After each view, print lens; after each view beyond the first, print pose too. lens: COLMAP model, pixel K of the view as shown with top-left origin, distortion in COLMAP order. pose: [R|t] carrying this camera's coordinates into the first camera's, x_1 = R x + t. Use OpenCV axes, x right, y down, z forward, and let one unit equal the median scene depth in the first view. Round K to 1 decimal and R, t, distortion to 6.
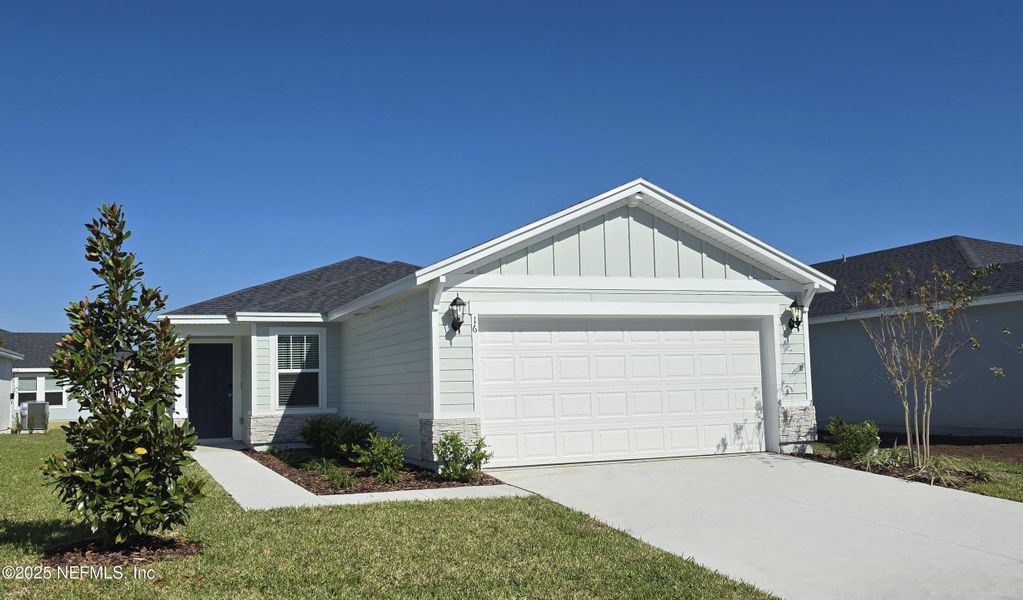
lens RADIAL K [[881.4, 0, 477.6], [0, 881.4, 317.8], [0, 0, 1]] dist [0.032494, -0.000199]
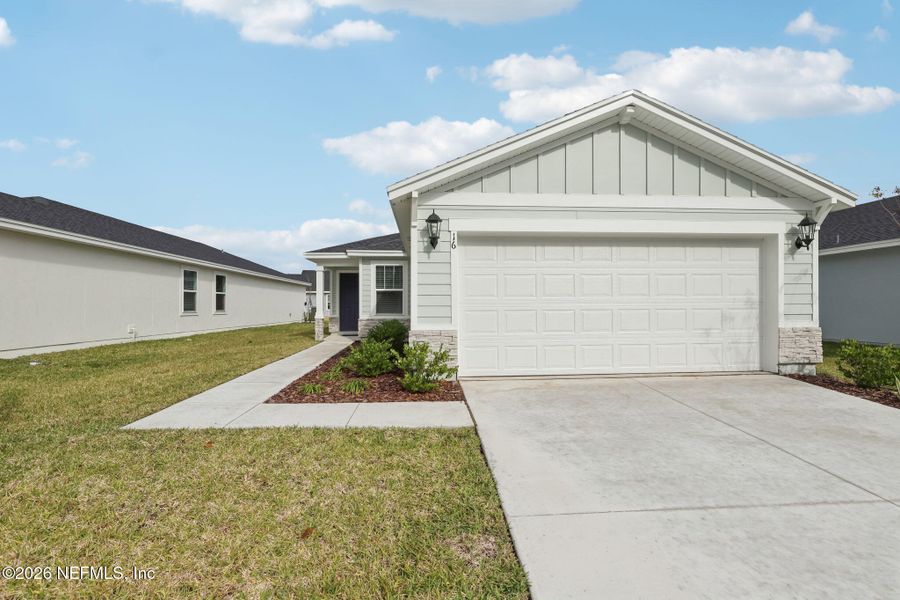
lens RADIAL K [[410.2, 0, 449.2], [0, 410.2, 305.8], [0, 0, 1]] dist [-0.002816, -0.000239]
pose [[0.961092, 0.021277, -0.275409, 0.112335], [0.001487, 0.996616, 0.082183, 0.038959], [0.276225, -0.079394, 0.957808, 0.465086]]
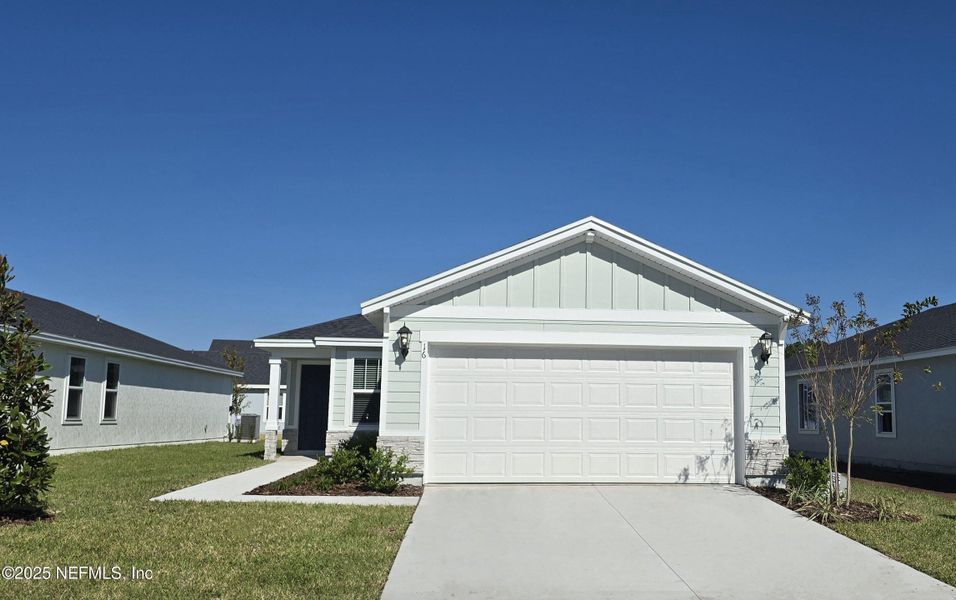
lens RADIAL K [[898.5, 0, 552.5], [0, 898.5, 300.6], [0, 0, 1]] dist [0.045389, -0.007420]
pose [[0.967998, 0.003810, -0.250927, 0.384655], [-0.016216, 0.998745, -0.047389, -0.004214], [0.250432, 0.049942, 0.966845, -0.046438]]
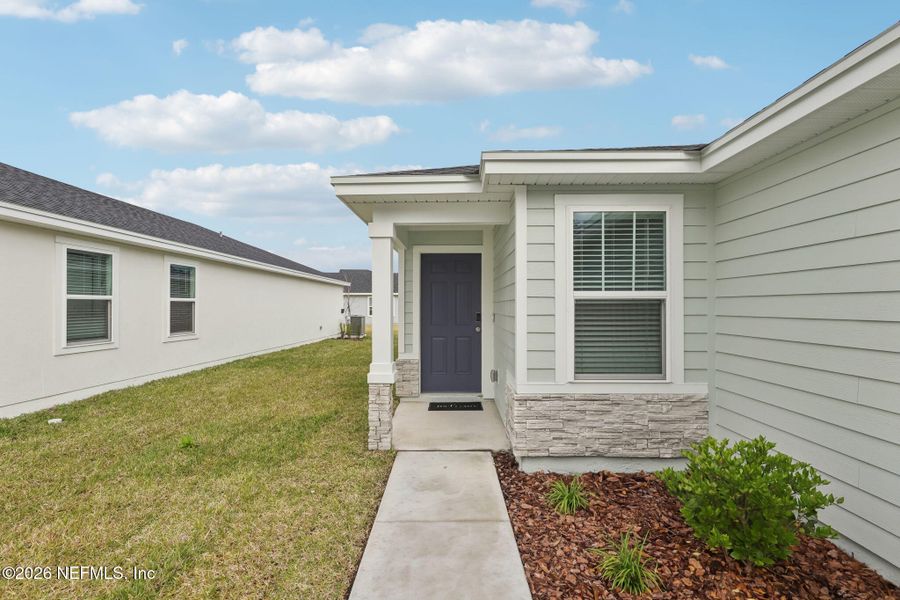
lens RADIAL K [[418.7, 0, 450.0], [0, 418.7, 300.0], [0, 0, 1]] dist [0.000978, 0.000539]
pose [[0.933382, 0.016545, -0.358504, -0.267682], [0.007935, 0.997741, 0.066705, 0.062096], [0.358798, -0.065106, 0.931142, 1.004434]]
